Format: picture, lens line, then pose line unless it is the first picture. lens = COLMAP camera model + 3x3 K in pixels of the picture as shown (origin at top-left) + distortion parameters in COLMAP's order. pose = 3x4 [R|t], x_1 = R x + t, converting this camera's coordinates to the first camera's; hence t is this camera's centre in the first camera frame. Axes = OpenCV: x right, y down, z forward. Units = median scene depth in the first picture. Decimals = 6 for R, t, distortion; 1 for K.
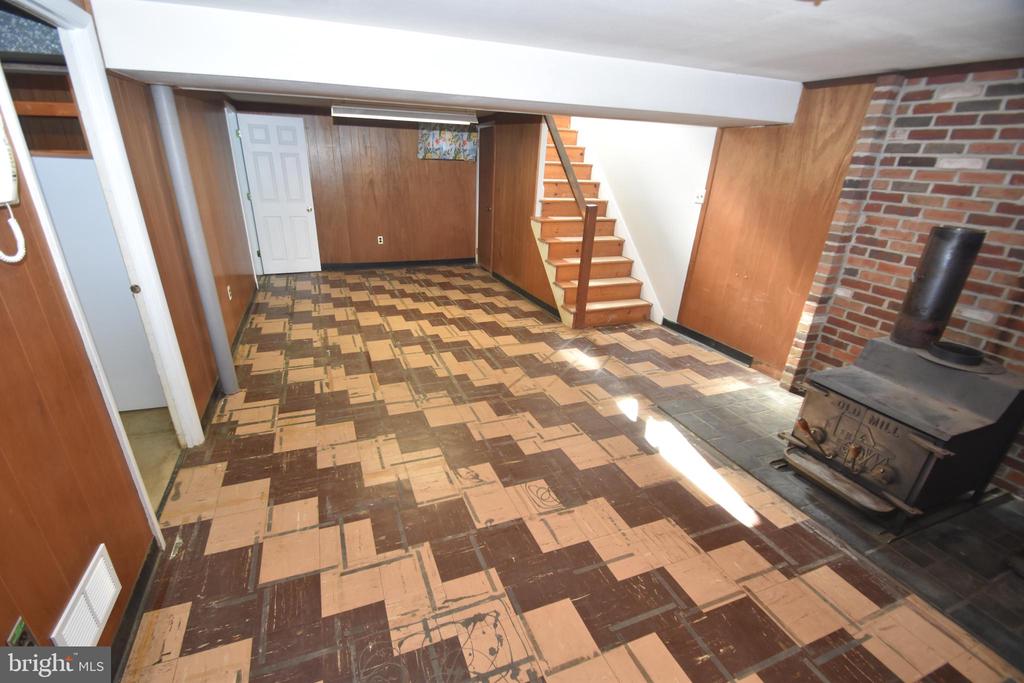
lens RADIAL K [[450.1, 0, 491.2], [0, 450.1, 361.3], [0, 0, 1]] dist [0.019754, -0.017418]
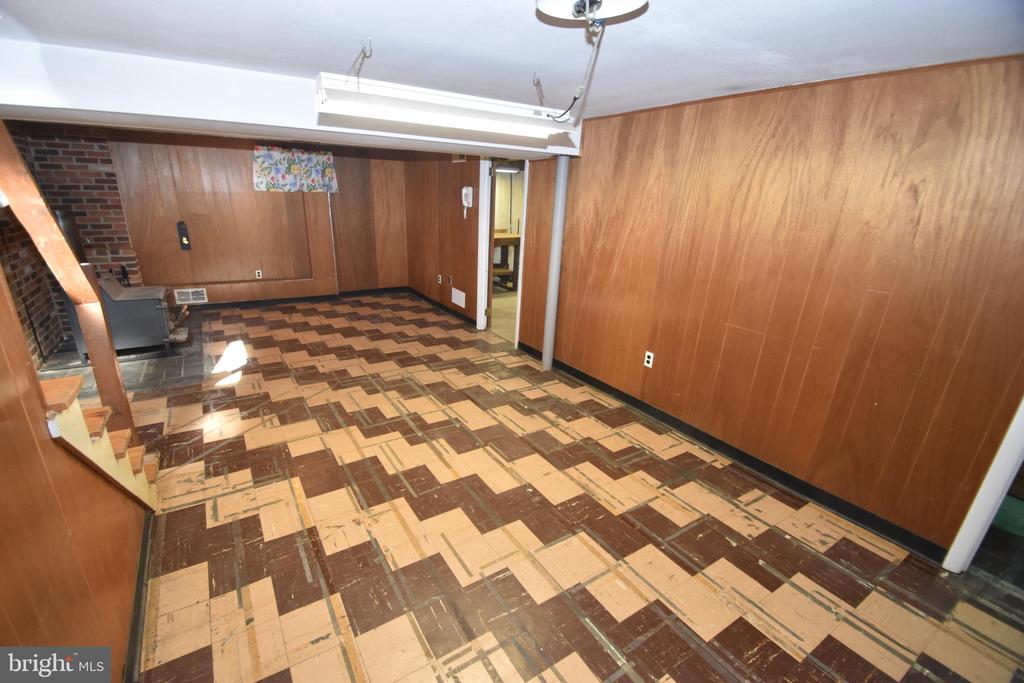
lens RADIAL K [[450.1, 0, 491.2], [0, 450.1, 361.3], [0, 0, 1]] dist [0.019754, -0.017418]
pose [[-0.980209, 0.014132, -0.197462, -0.113020], [-0.127743, 0.716850, 0.685425, -0.672179], [0.151237, 0.697084, -0.700858, 1.503136]]
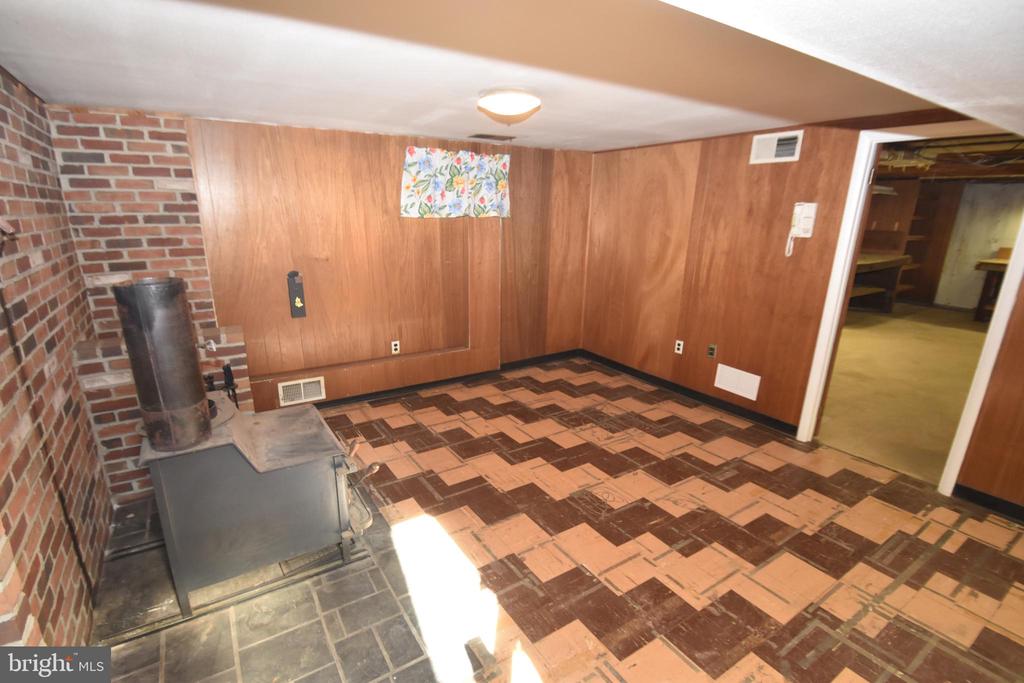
lens RADIAL K [[479.3, 0, 489.4], [0, 479.3, 360.3], [0, 0, 1]] dist [-0.004905, -0.001096]
pose [[-0.979275, 0.026719, -0.200765, 0.360662], [-0.111995, 0.754487, 0.646689, -0.396433], [0.168753, 0.655771, -0.735858, 0.911386]]
